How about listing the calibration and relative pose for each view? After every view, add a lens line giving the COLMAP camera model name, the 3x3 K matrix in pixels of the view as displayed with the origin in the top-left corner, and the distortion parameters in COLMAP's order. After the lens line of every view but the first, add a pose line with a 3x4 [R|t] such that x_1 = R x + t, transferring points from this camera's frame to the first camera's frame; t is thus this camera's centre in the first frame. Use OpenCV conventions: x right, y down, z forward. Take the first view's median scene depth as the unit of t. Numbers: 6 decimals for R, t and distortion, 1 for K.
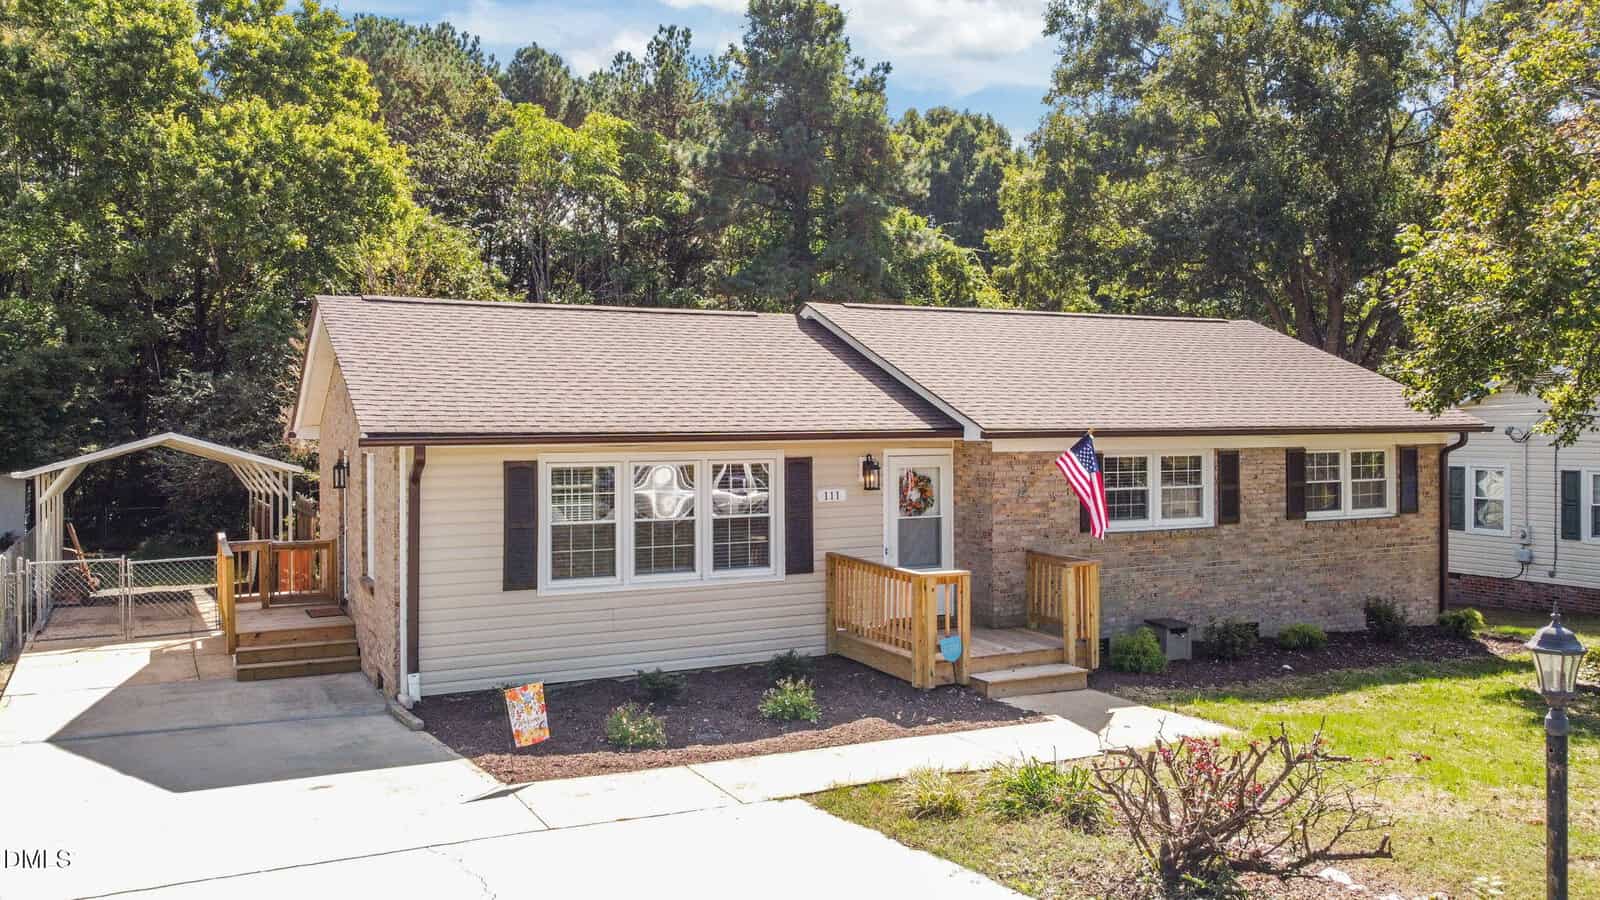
lens RADIAL K [[1224.0, 0, 800.0], [0, 1224.0, 450.0], [0, 0, 1]] dist [-0.000568, 0.004813]
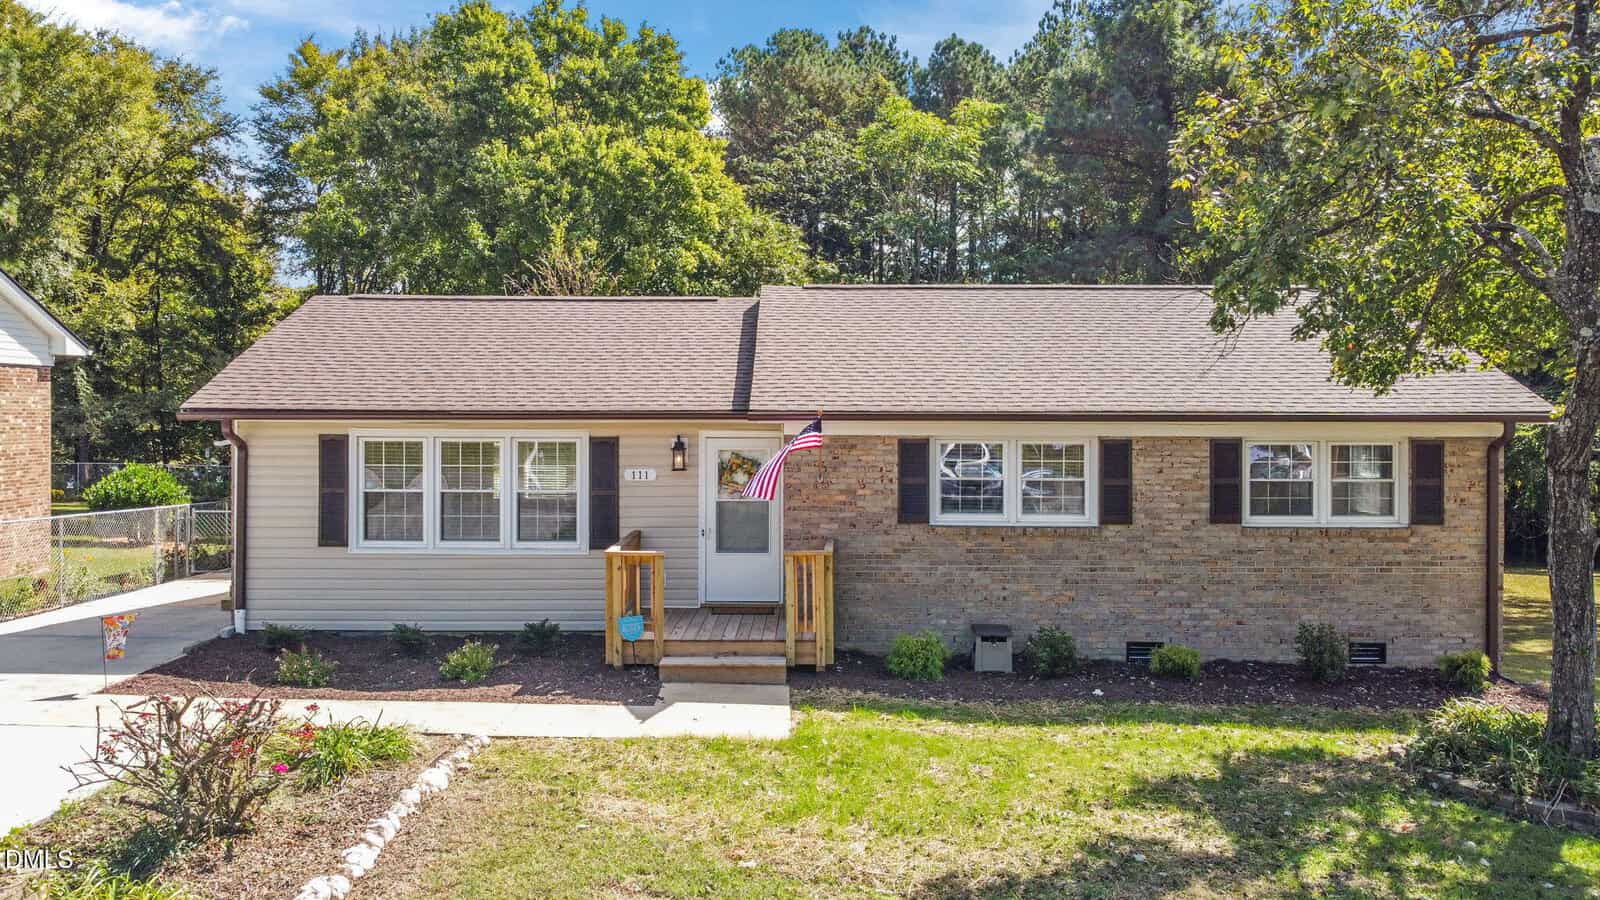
lens RADIAL K [[1237.6, 0, 800.0], [0, 1237.6, 450.0], [0, 0, 1]] dist [0.006690, -0.005720]
pose [[0.895707, 0.020875, -0.444154, 0.532644], [-0.017737, 0.999780, 0.011219, 0.002226], [0.444290, -0.002171, 0.895880, 0.119298]]
